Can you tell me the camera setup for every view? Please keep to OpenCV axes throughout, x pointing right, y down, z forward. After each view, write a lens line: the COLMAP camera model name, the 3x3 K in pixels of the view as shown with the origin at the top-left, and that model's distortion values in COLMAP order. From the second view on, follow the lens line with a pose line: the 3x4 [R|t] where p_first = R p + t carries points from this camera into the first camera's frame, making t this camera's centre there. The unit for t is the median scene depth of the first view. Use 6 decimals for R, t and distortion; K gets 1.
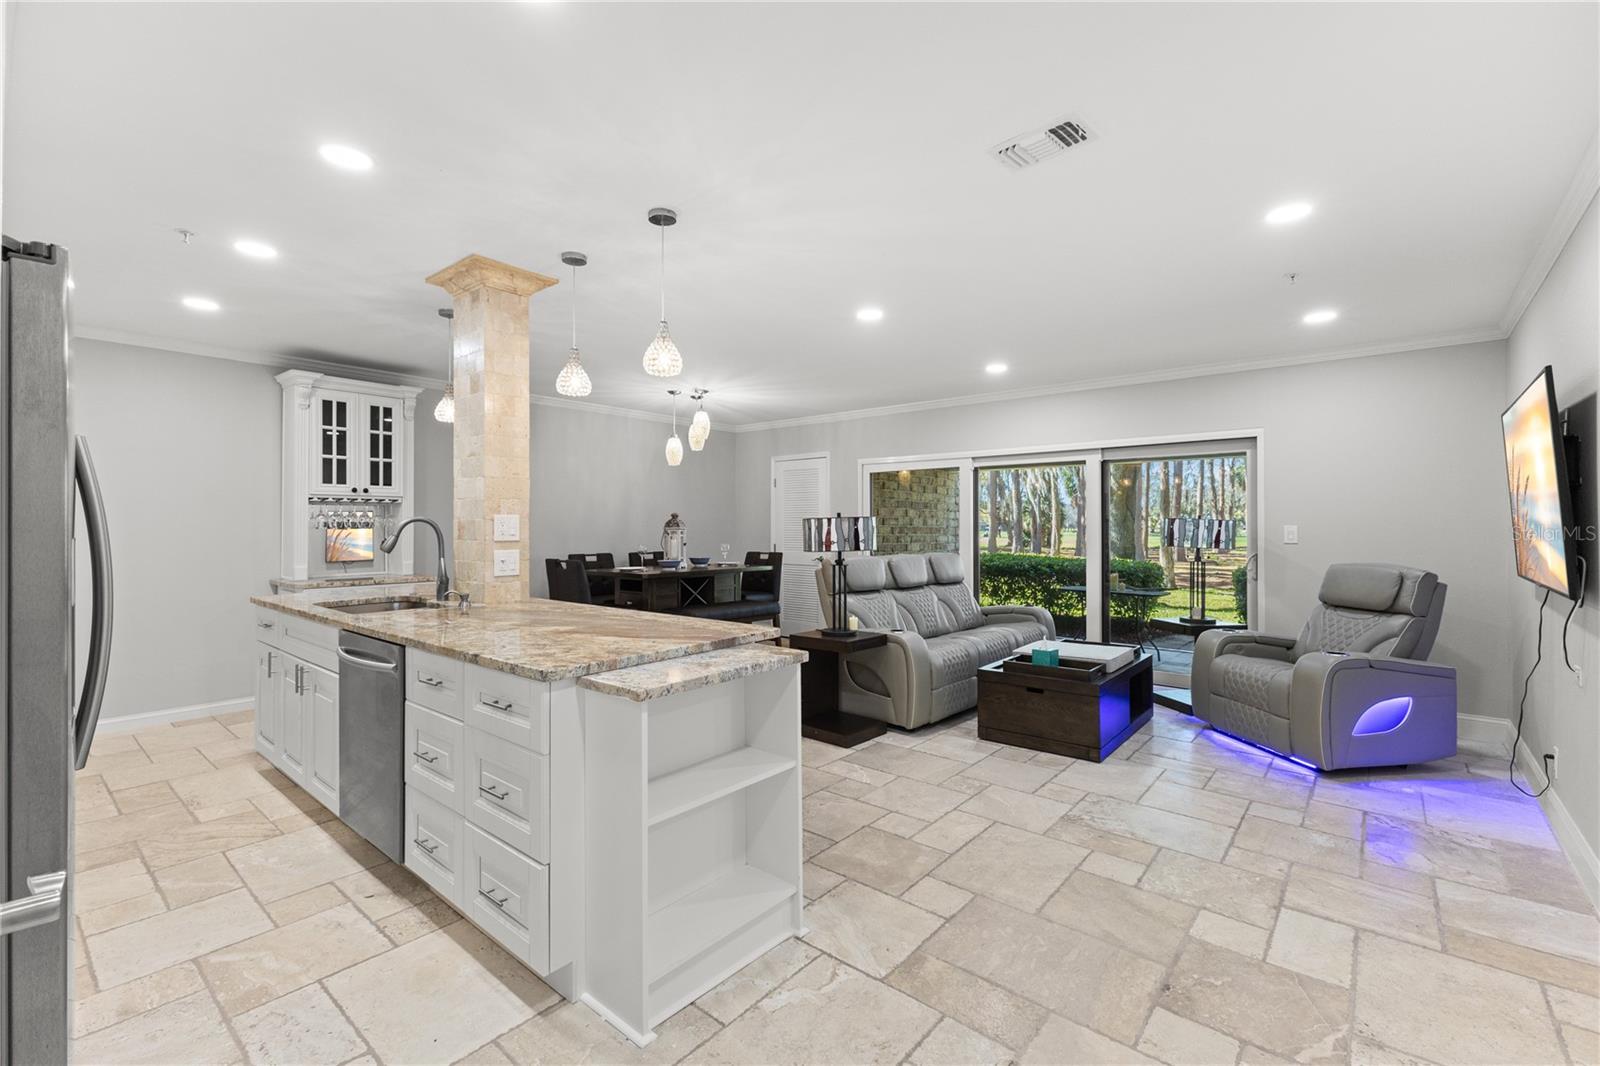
lens RADIAL K [[692.6, 0, 812.4], [0, 692.6, 524.2], [0, 0, 1]] dist [0.013742, -0.004212]
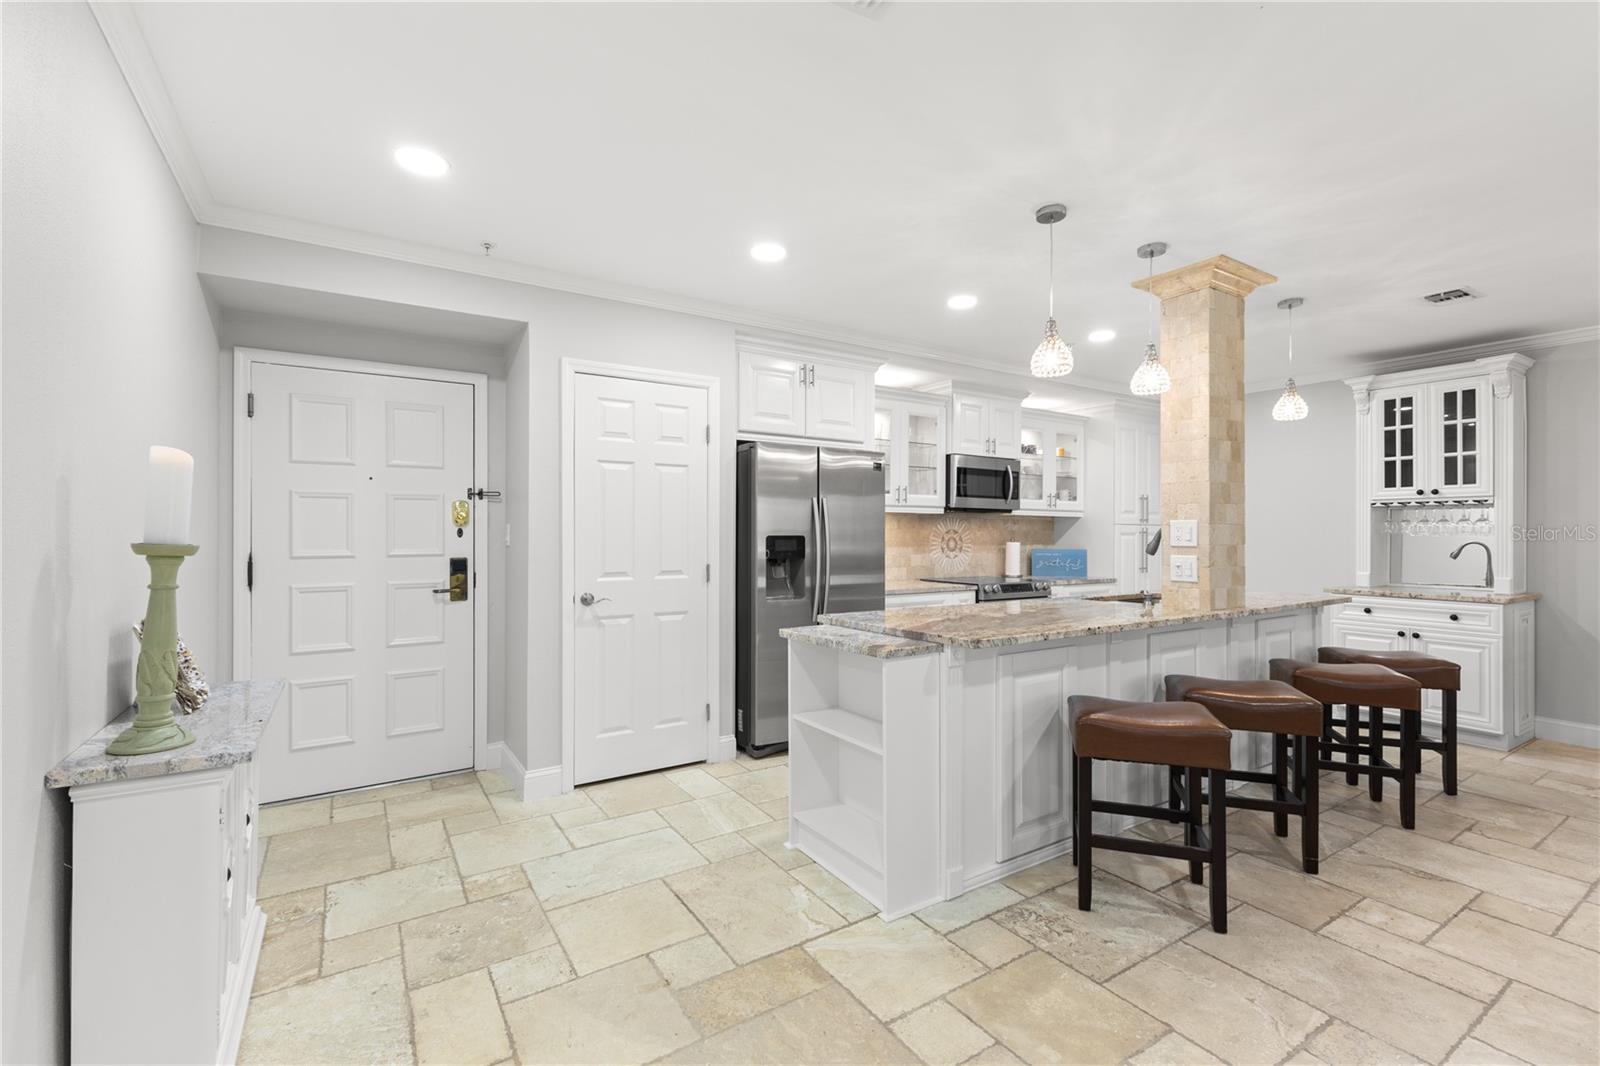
lens RADIAL K [[692.6, 0, 795.4], [0, 692.6, 527.7], [0, 0, 1]] dist [0.013742, -0.004212]
pose [[-0.307294, -0.010482, -0.951557, 0.507769], [0.000439, 0.999938, -0.011157, 0.006830], [0.951615, -0.003847, -0.307270, 0.591861]]
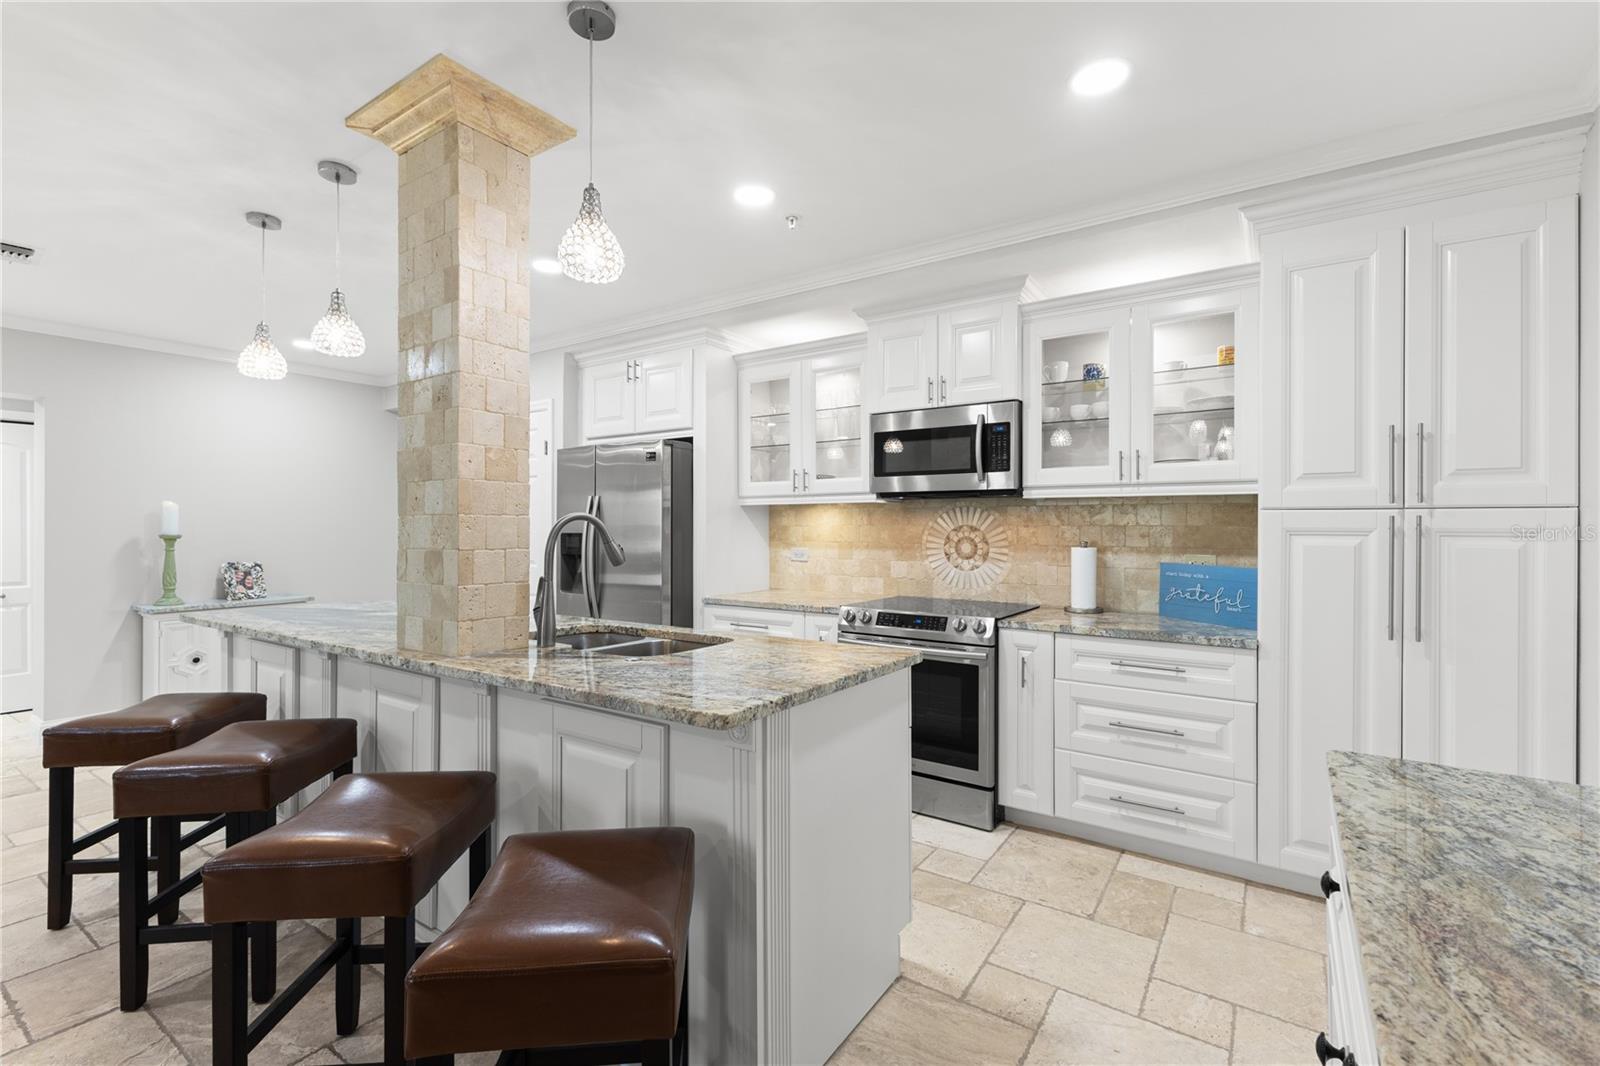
lens RADIAL K [[692.6, 0, 801.7], [0, 692.6, 533.3], [0, 0, 1]] dist [0.013742, -0.004212]
pose [[-0.994423, -0.002058, -0.105441, -0.539413], [-0.002343, 0.999994, 0.002575, 0.004339], [0.105435, 0.002807, -0.994422, 1.285492]]
